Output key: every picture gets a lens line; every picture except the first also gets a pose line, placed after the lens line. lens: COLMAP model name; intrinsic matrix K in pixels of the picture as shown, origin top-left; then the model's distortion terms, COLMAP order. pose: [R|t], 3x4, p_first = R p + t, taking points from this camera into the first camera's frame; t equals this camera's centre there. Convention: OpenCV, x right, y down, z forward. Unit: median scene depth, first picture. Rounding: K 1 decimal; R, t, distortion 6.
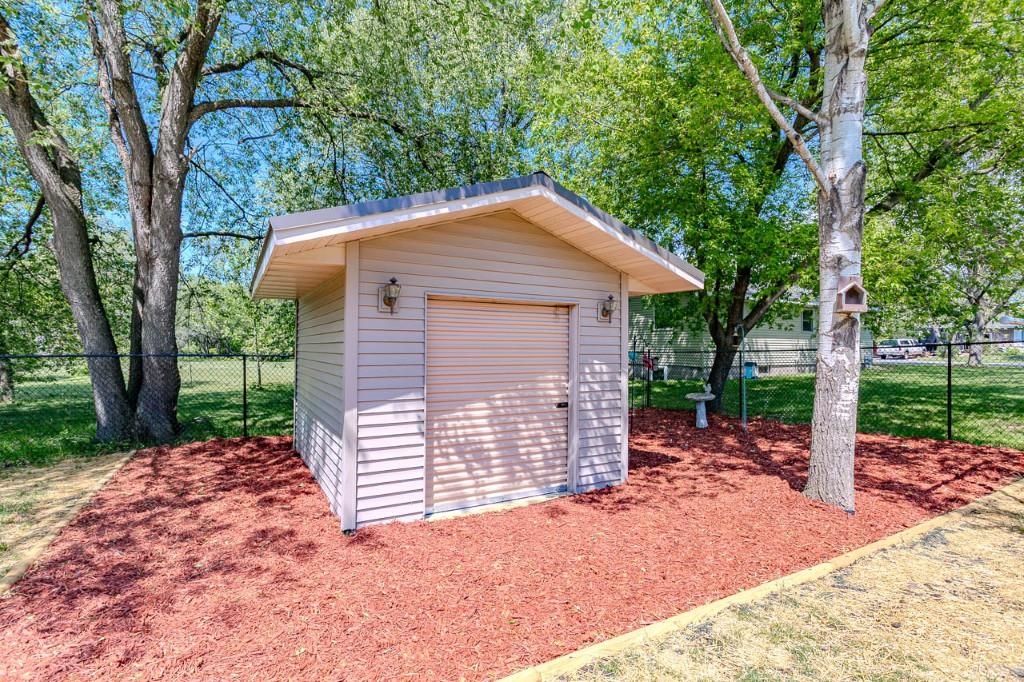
lens RADIAL K [[488.5, 0, 510.1], [0, 488.5, 339.6], [0, 0, 1]] dist [-0.000476, 0.001602]
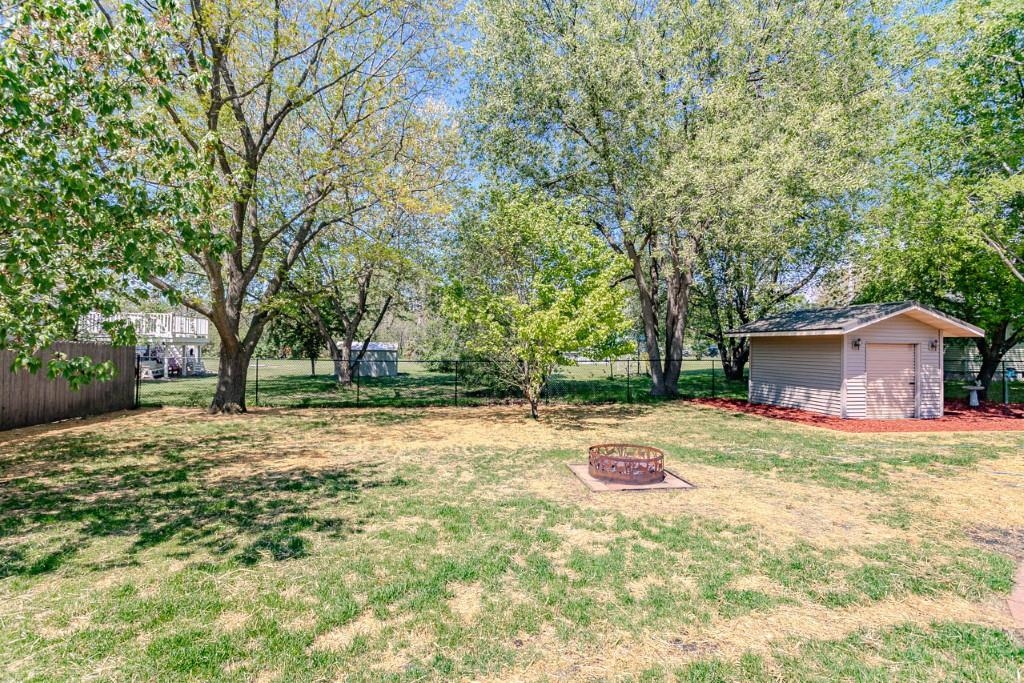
lens RADIAL K [[455.2, 0, 512.0], [0, 455.2, 341.5], [0, 0, 1]] dist [0.000878, 0.000434]
pose [[0.928203, -0.010542, -0.371926, -0.843636], [0.002340, 0.999744, -0.022496, -0.022570], [0.372068, 0.020010, 0.927990, -1.787406]]
